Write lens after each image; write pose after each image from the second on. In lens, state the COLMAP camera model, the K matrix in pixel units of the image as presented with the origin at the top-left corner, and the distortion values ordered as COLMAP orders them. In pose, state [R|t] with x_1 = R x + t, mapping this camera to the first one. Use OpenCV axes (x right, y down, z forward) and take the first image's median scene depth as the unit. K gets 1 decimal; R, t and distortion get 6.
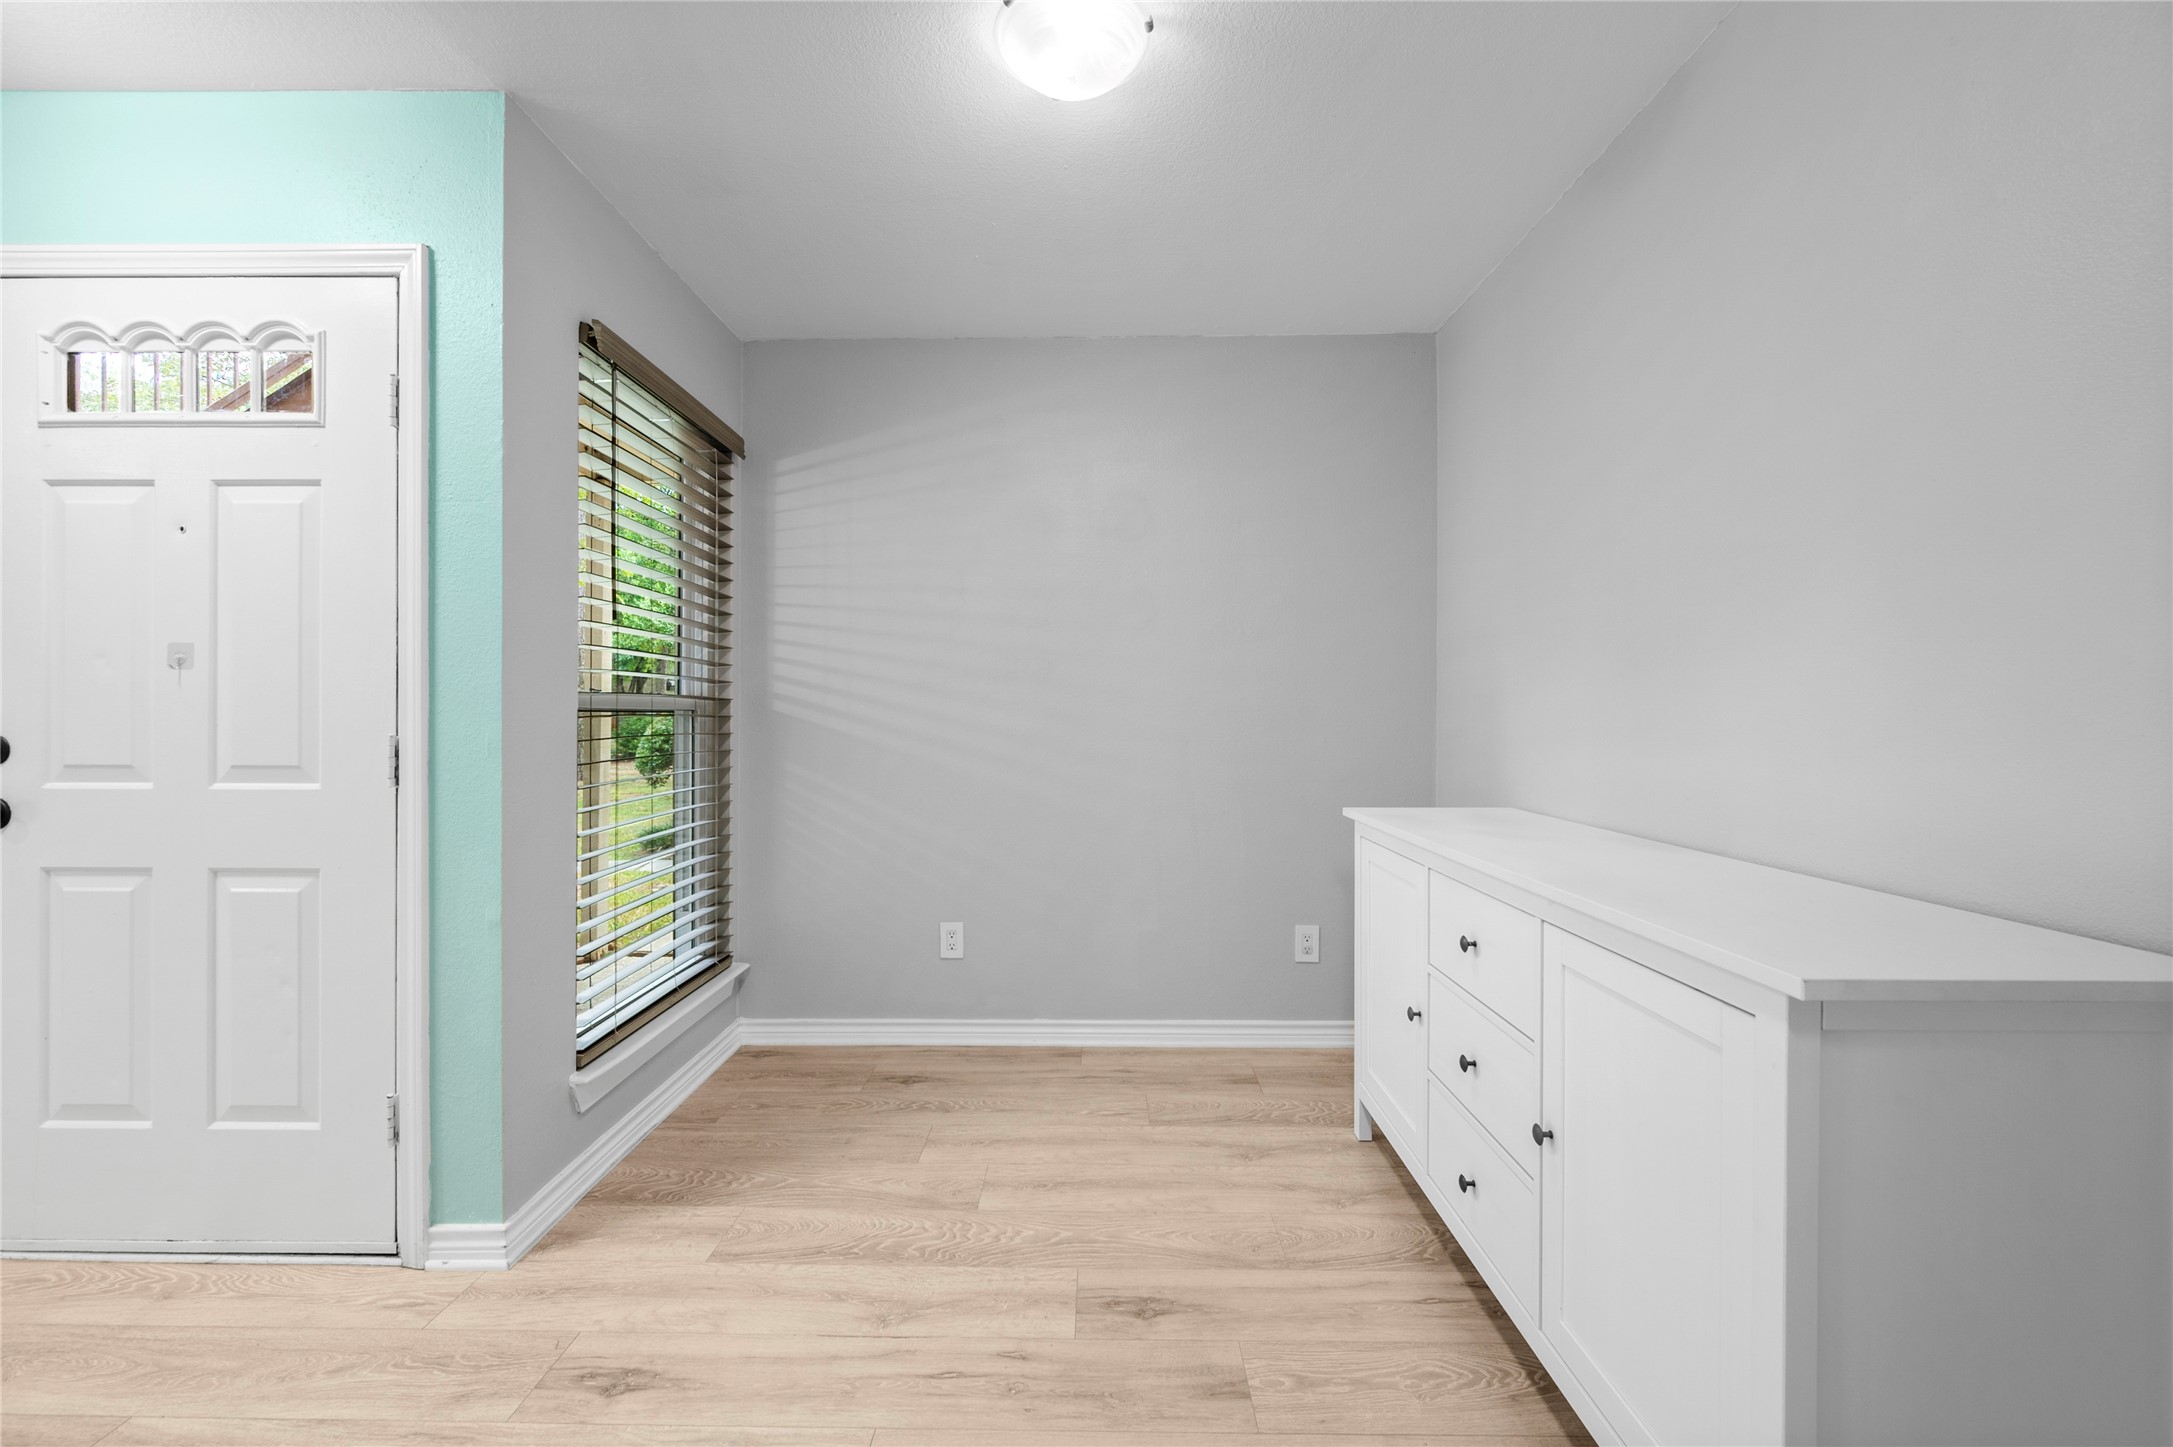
lens RADIAL K [[858.7, 0, 1083.2], [0, 858.7, 718.3], [0, 0, 1]] dist [-0.002253, -0.000034]
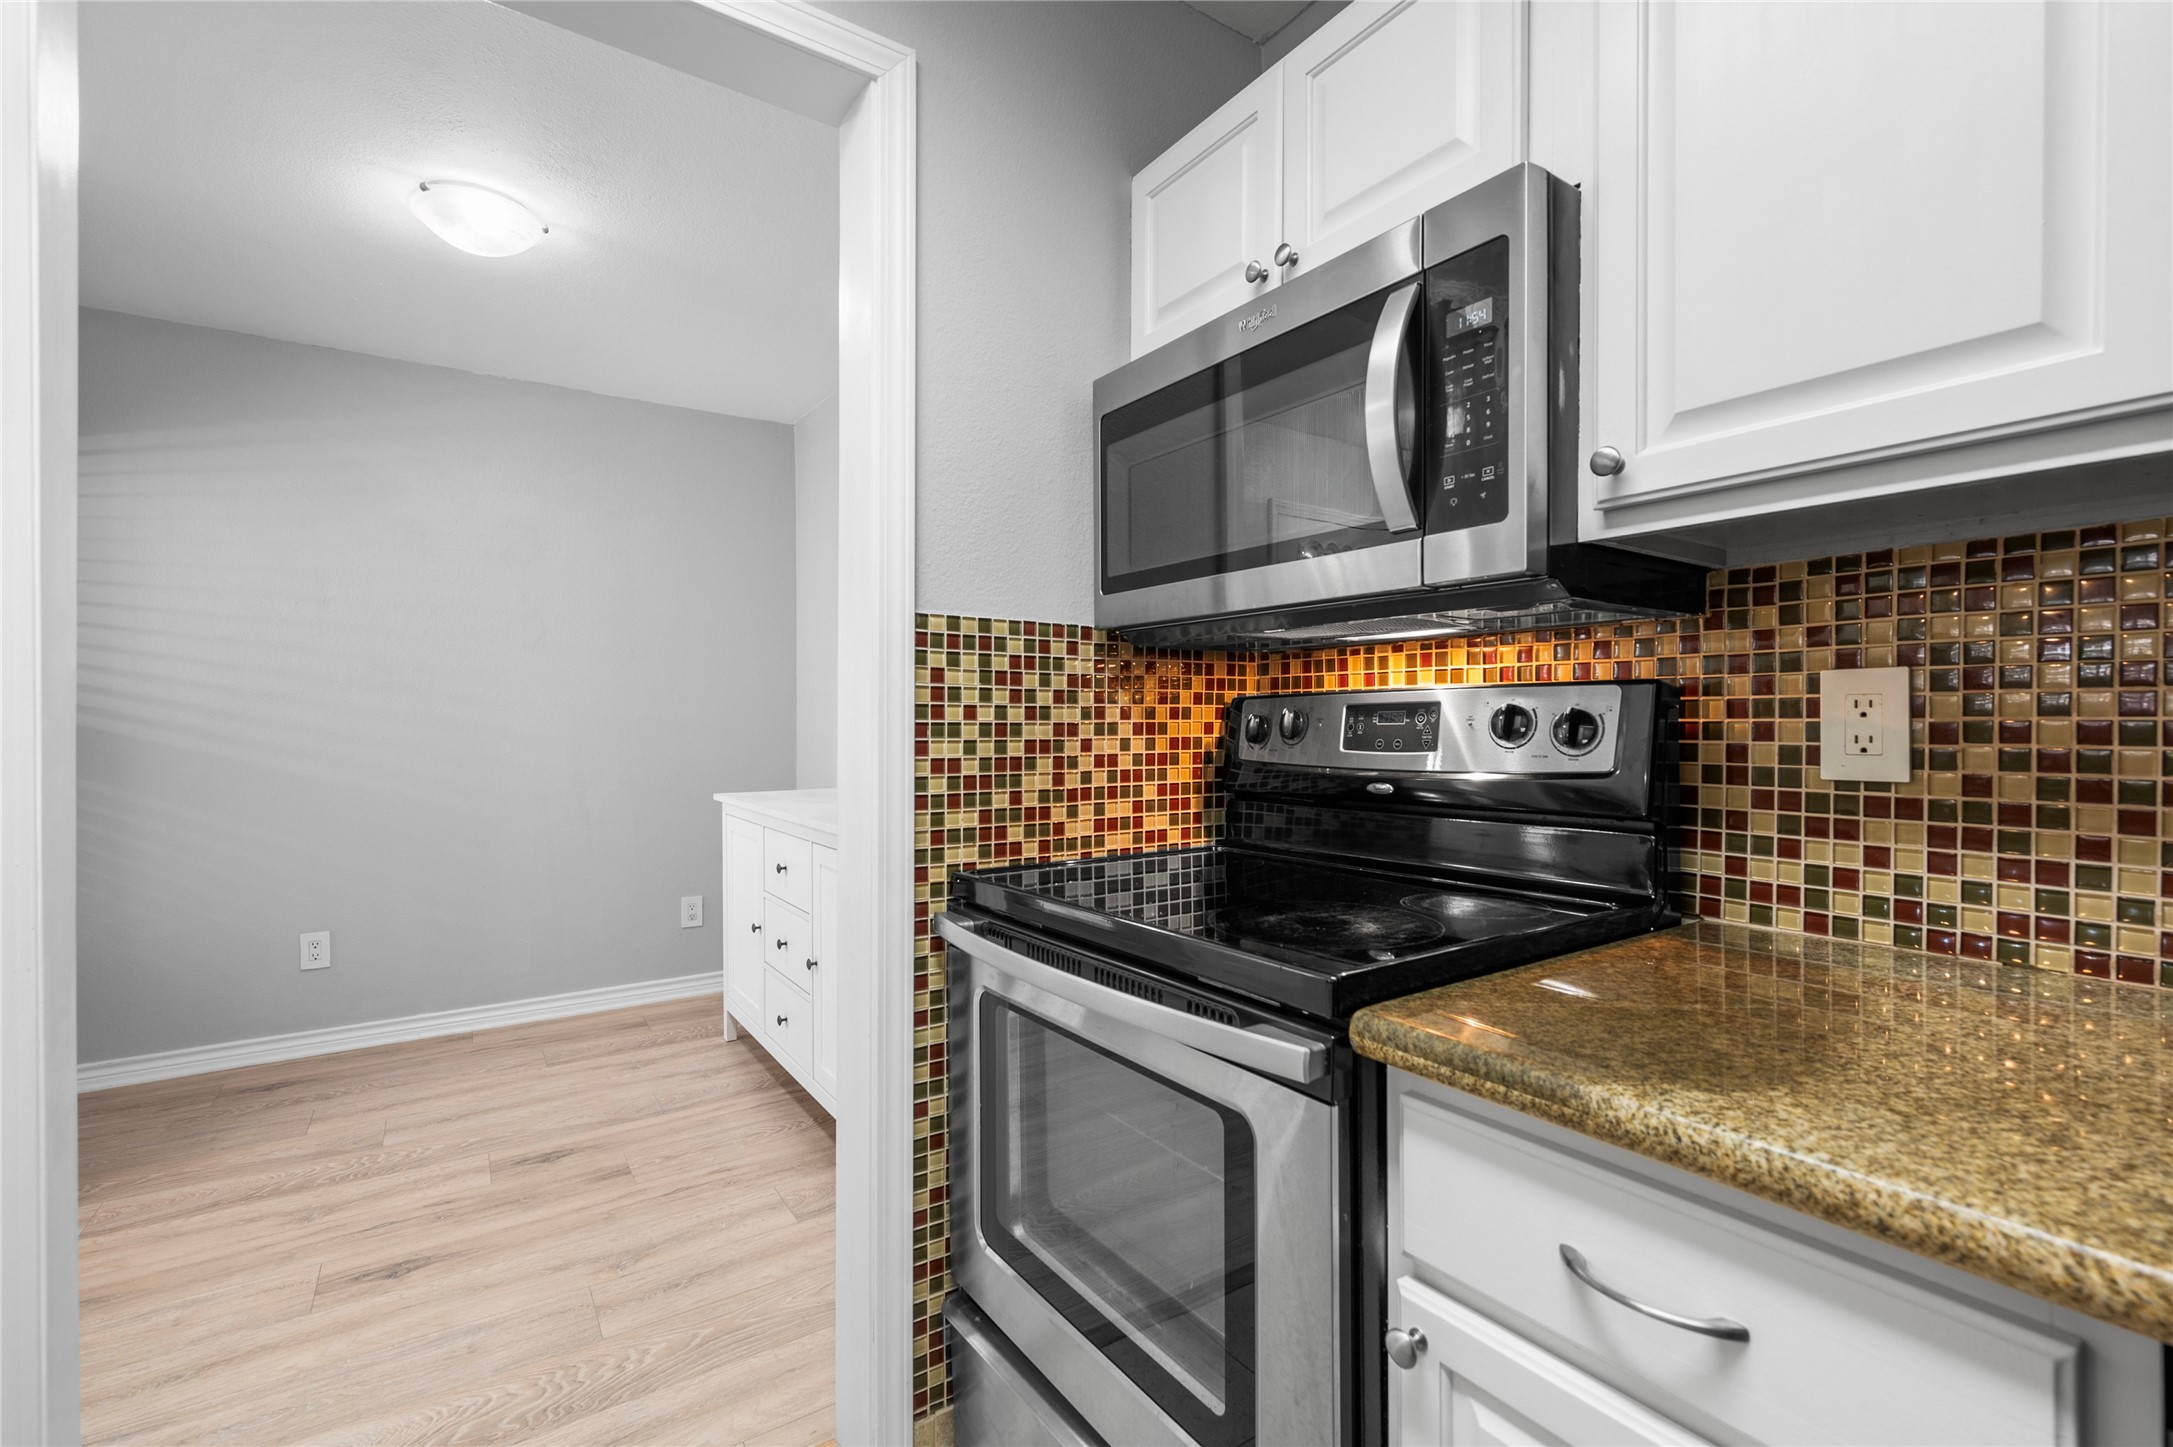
lens RADIAL K [[959.3, 0, 1091.3], [0, 959.3, 730.7], [0, 0, 1]] dist [-0.001728, -0.000731]
pose [[0.817927, -0.008351, 0.575261, -0.070738], [0.005616, 0.999963, 0.006530, 0.001901], [-0.575295, -0.002110, 0.817944, -0.558181]]
